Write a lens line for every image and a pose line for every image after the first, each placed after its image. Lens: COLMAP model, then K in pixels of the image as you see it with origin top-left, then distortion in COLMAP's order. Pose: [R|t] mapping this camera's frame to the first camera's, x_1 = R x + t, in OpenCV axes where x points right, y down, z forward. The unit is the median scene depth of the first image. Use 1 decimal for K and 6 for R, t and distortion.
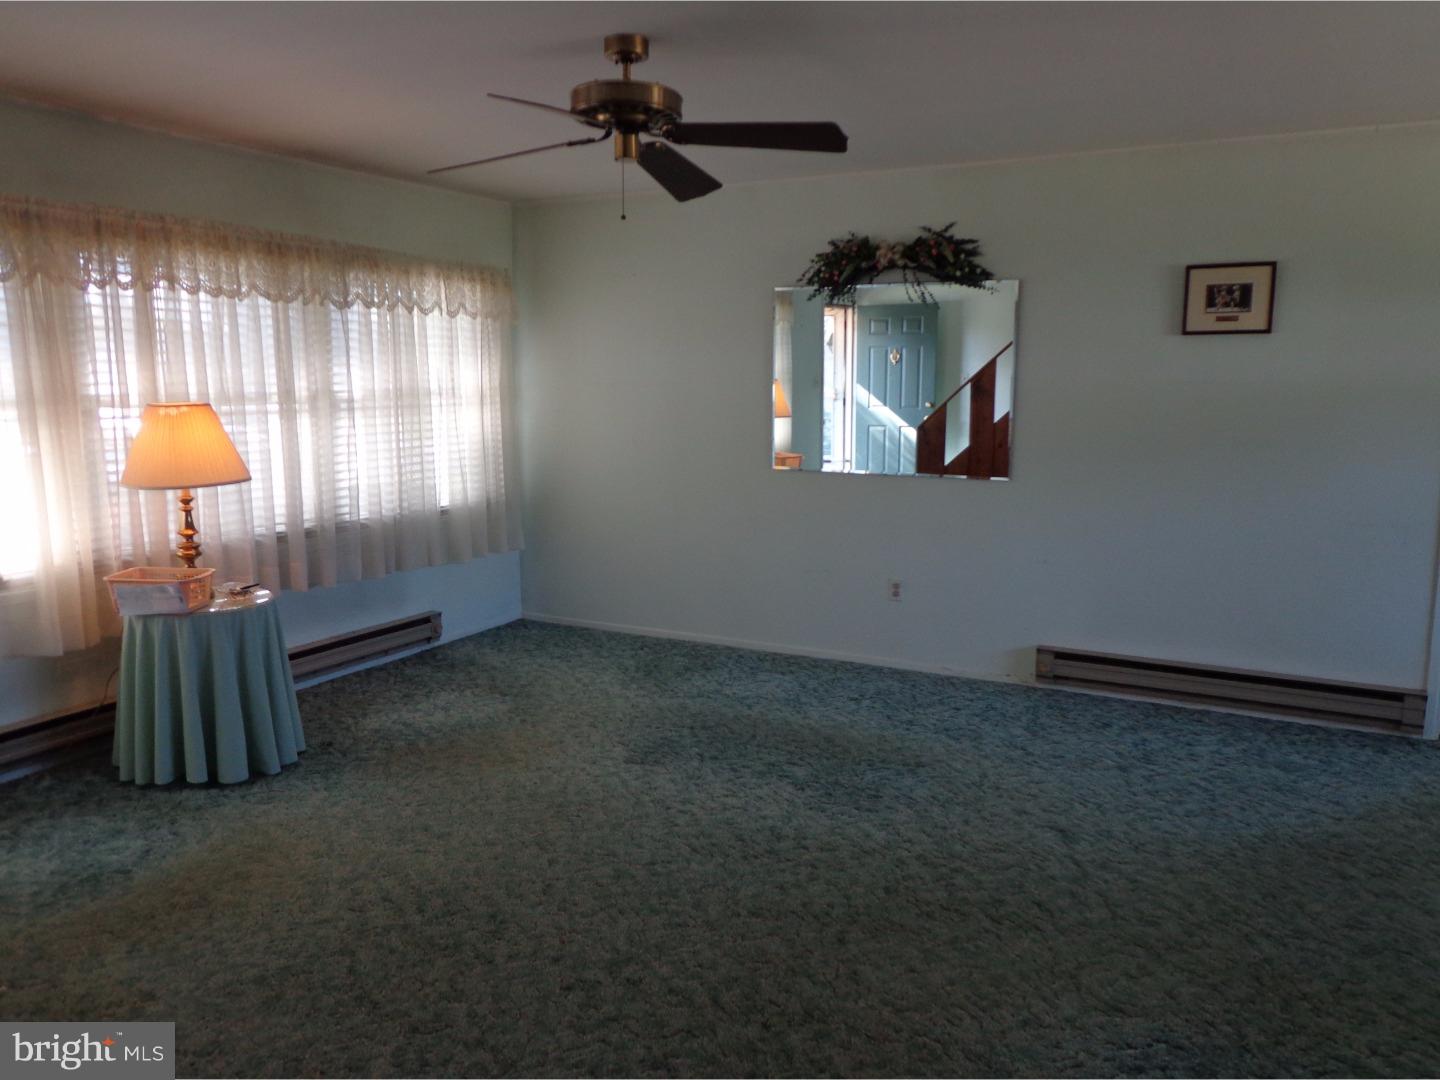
lens RADIAL K [[1064.6, 0, 724.4], [0, 1064.6, 544.9], [0, 0, 1]] dist [0.000986, -0.008772]
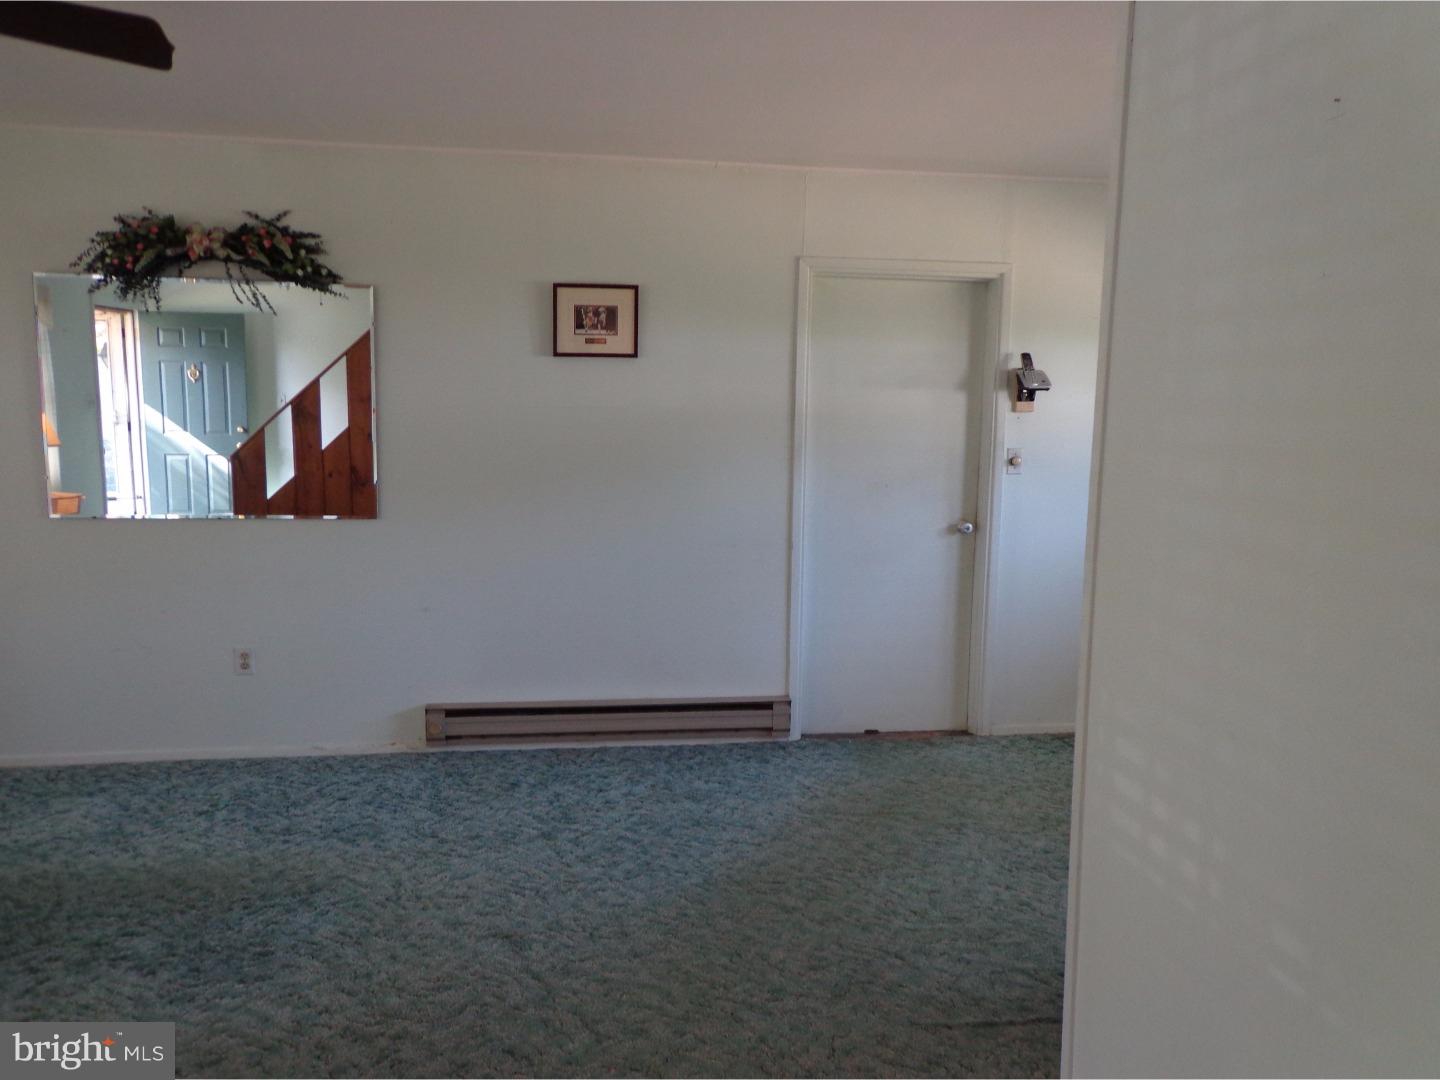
lens RADIAL K [[1066.6, 0, 714.7], [0, 1066.6, 543.0], [0, 0, 1]] dist [-0.007552, 0.026288]
pose [[0.810299, -0.063597, 0.582555, -0.016105], [0.077712, 0.996976, 0.000746, -0.022286], [-0.580841, 0.044667, 0.812791, 0.158700]]
